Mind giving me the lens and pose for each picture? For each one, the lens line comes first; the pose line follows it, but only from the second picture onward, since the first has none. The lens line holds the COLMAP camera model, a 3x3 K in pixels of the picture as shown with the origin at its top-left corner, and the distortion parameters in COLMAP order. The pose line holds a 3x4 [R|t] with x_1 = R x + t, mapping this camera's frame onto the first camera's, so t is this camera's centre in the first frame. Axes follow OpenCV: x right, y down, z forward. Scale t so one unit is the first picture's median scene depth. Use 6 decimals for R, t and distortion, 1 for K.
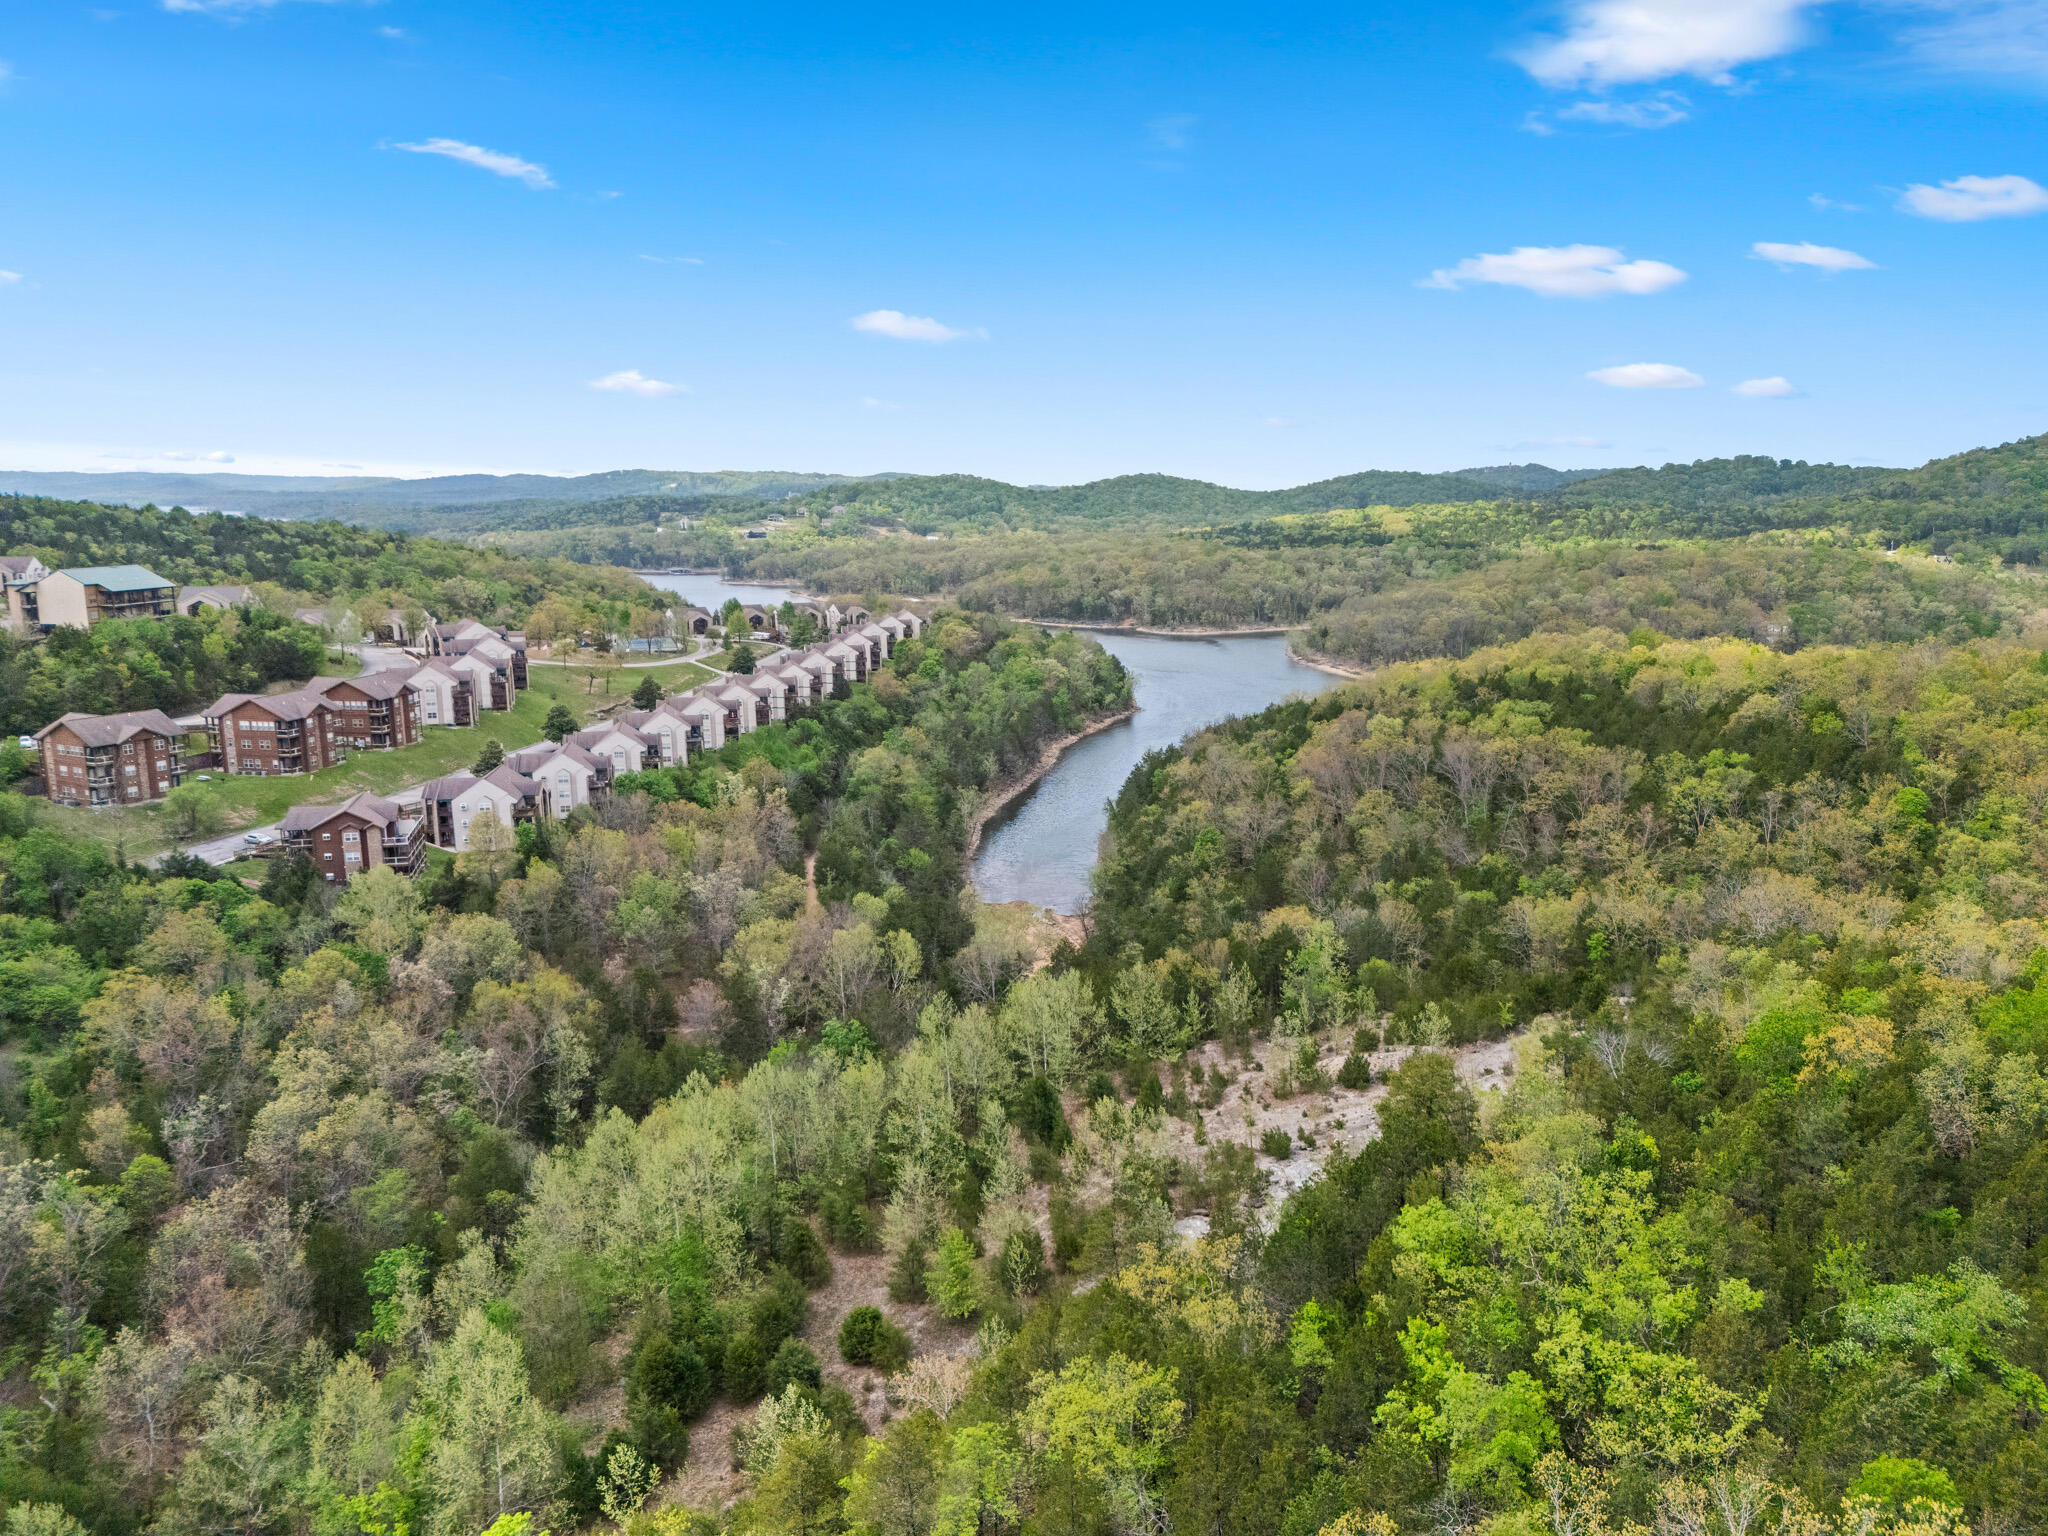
lens RADIAL K [[1497.3, 0, 1134.1], [0, 1497.3, 772.8], [0, 0, 1]] dist [0.076595, -0.064222]
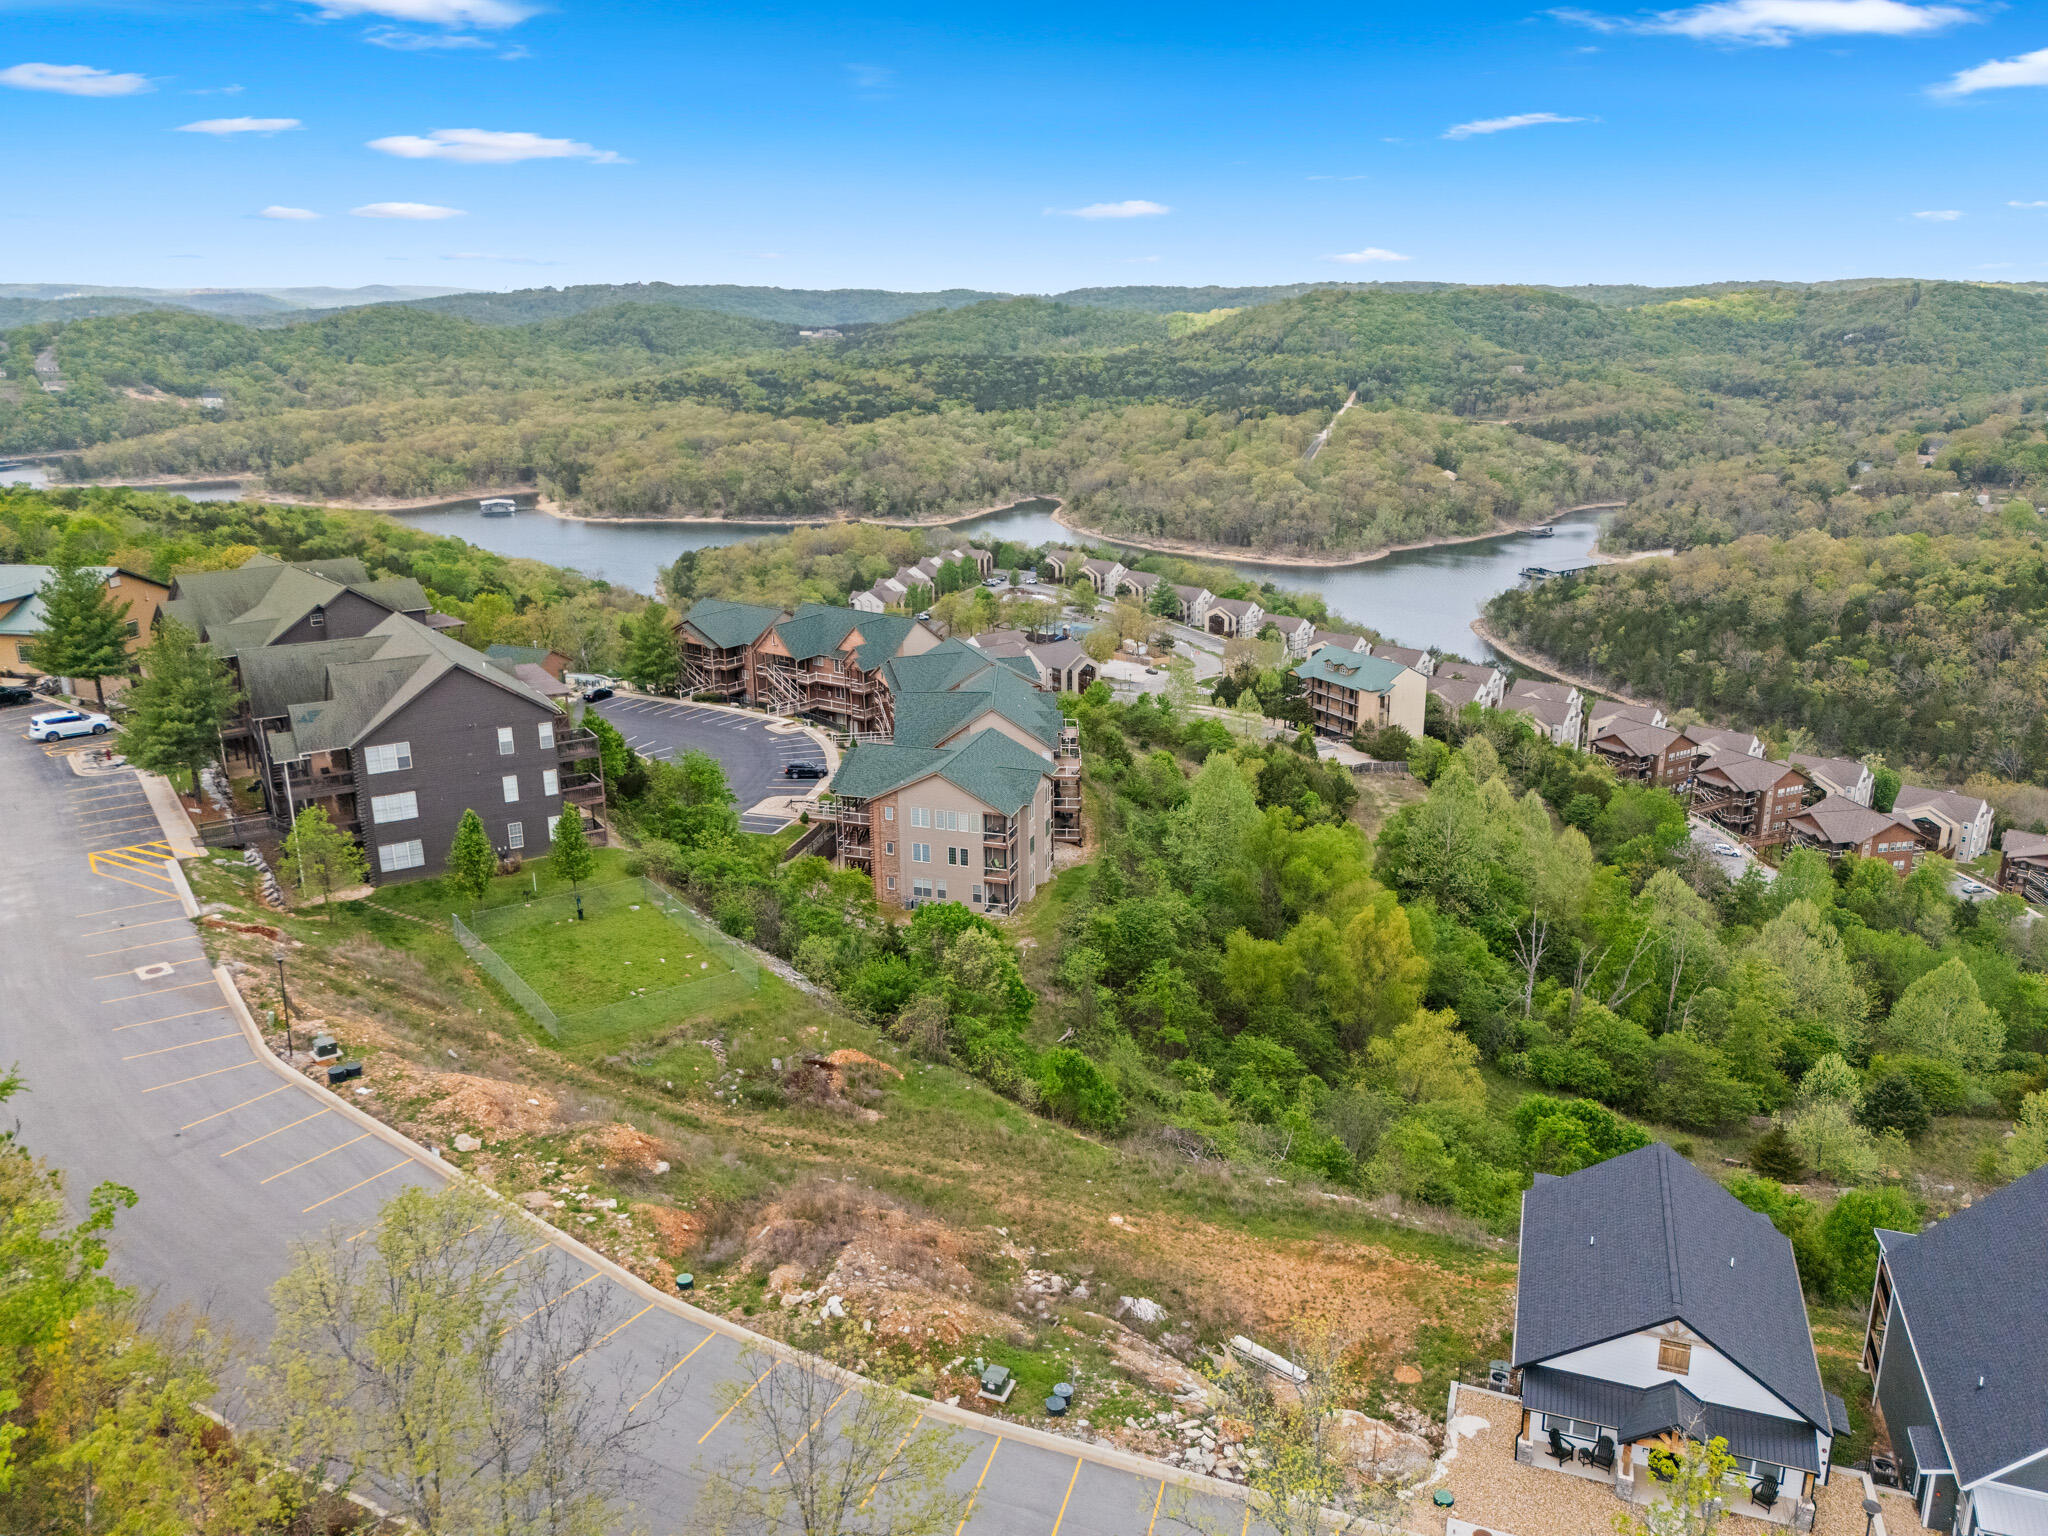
lens RADIAL K [[1480.9, 0, 1036.2], [0, 1480.9, 792.8], [0, 0, 1]] dist [0.089283, -0.085847]
pose [[0.807985, -0.189788, 0.557800, -1.282395], [0.108920, 0.978497, 0.175154, -0.216115], [-0.579049, -0.080766, 0.811283, 0.366468]]
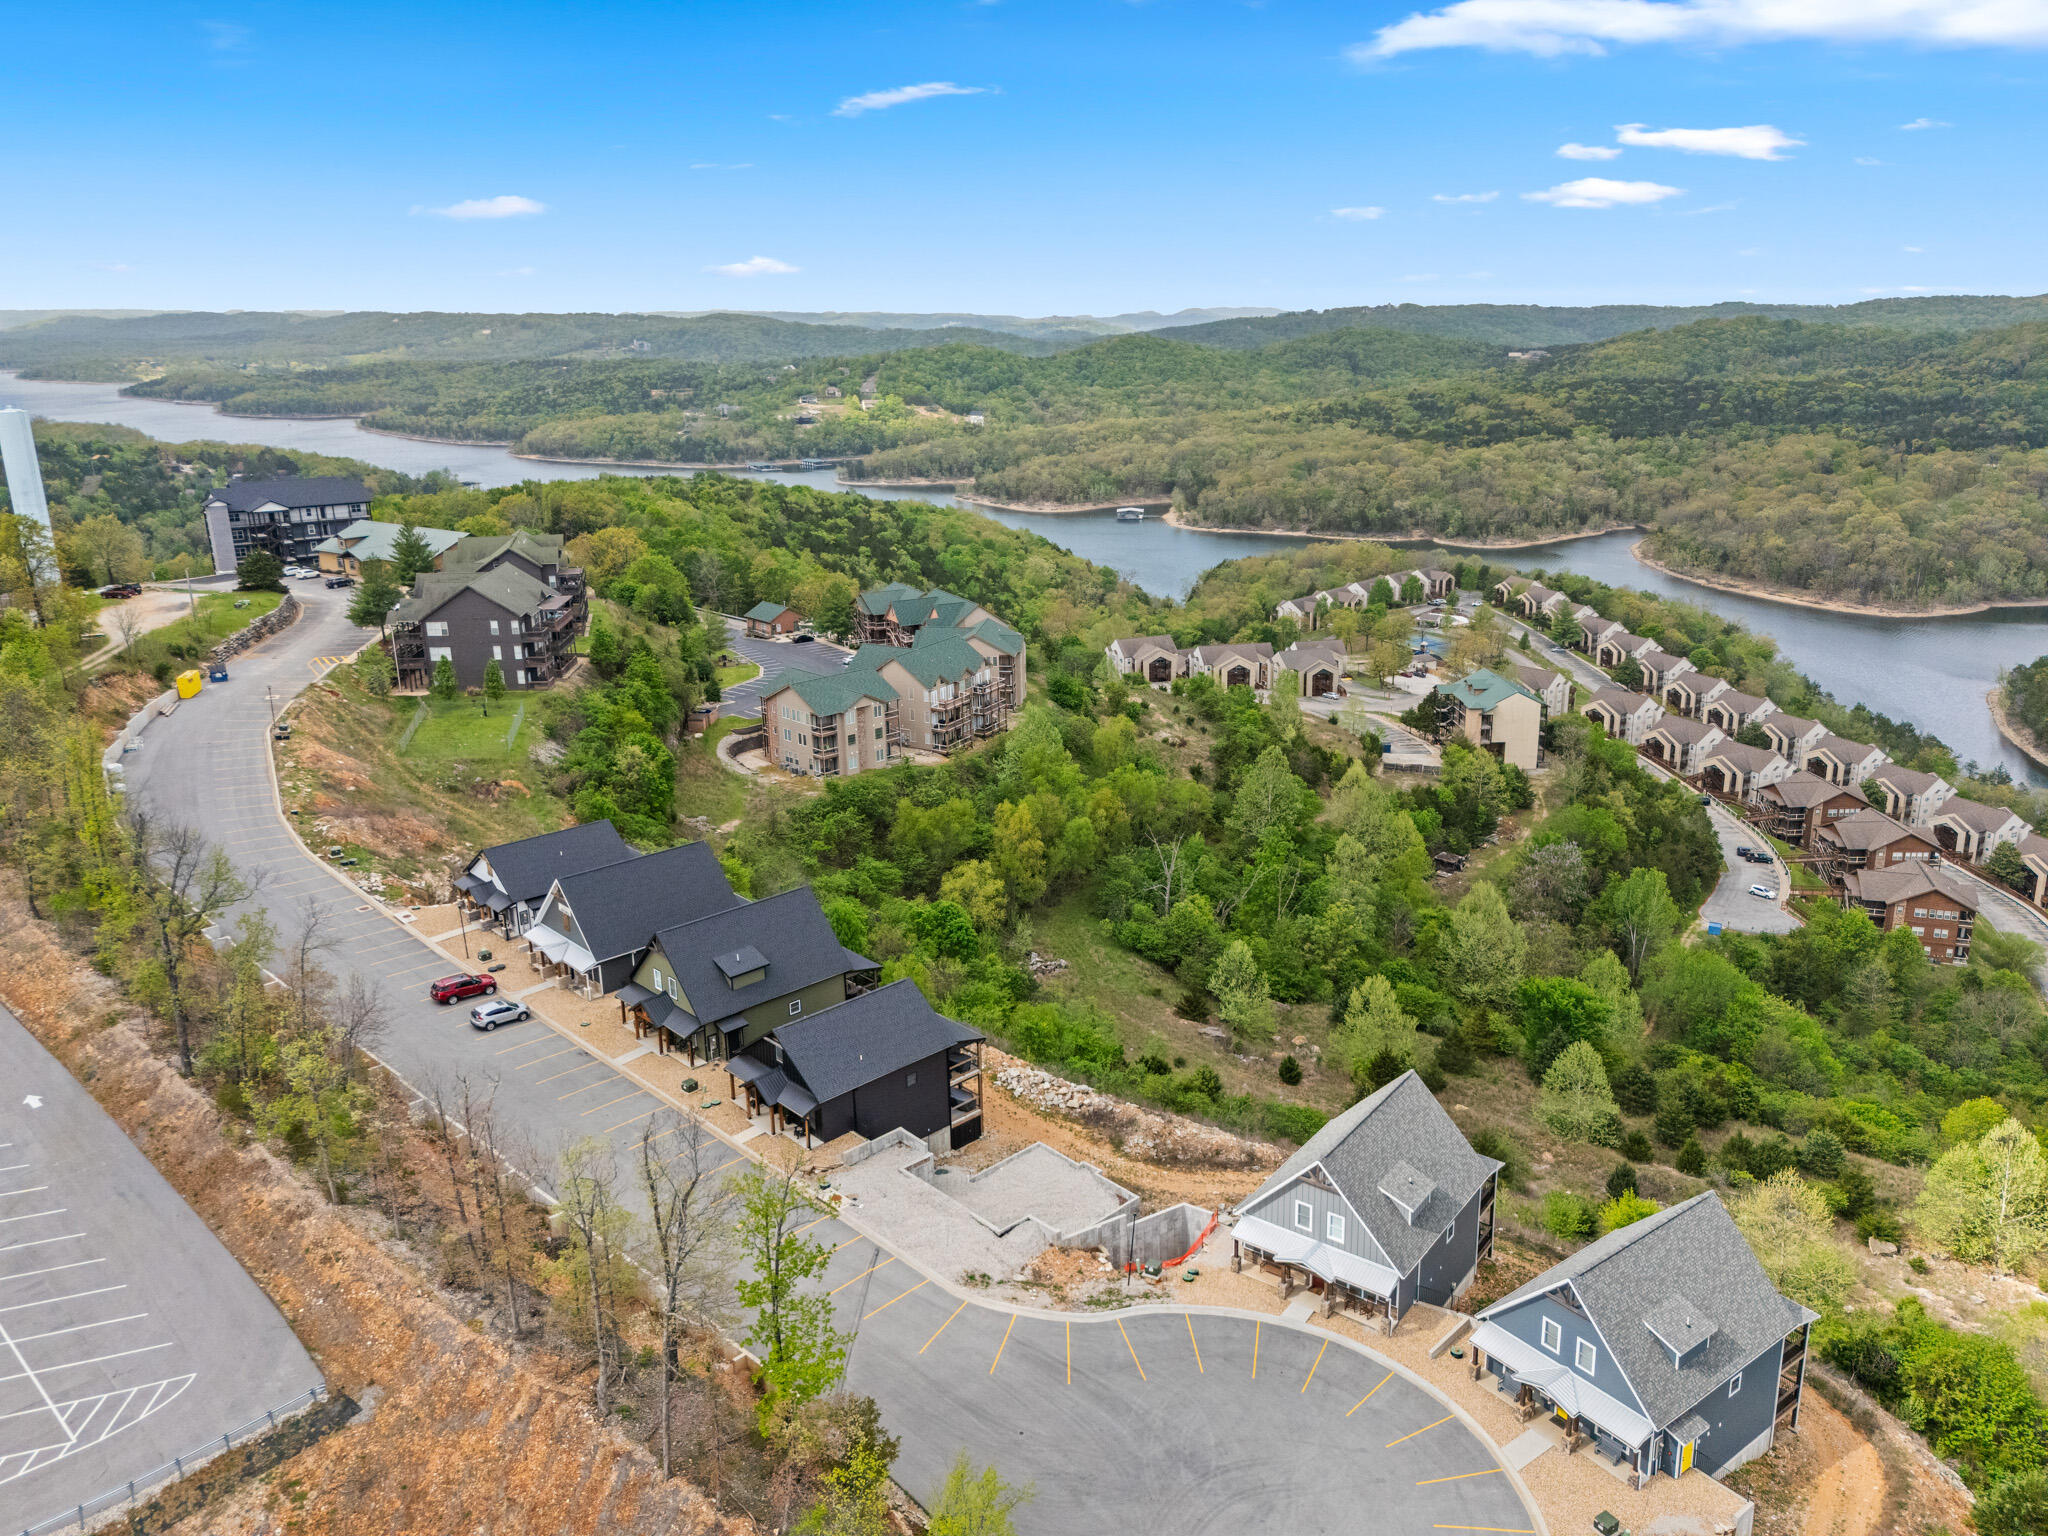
lens RADIAL K [[1484.9, 0, 1068.1], [0, 1484.9, 768.7], [0, 0, 1]] dist [0.075139, -0.067318]
pose [[0.989230, -0.056384, 0.135073, -1.050685], [0.040536, 0.992265, 0.117332, -0.193216], [-0.140644, -0.110593, 0.983864, 0.034355]]
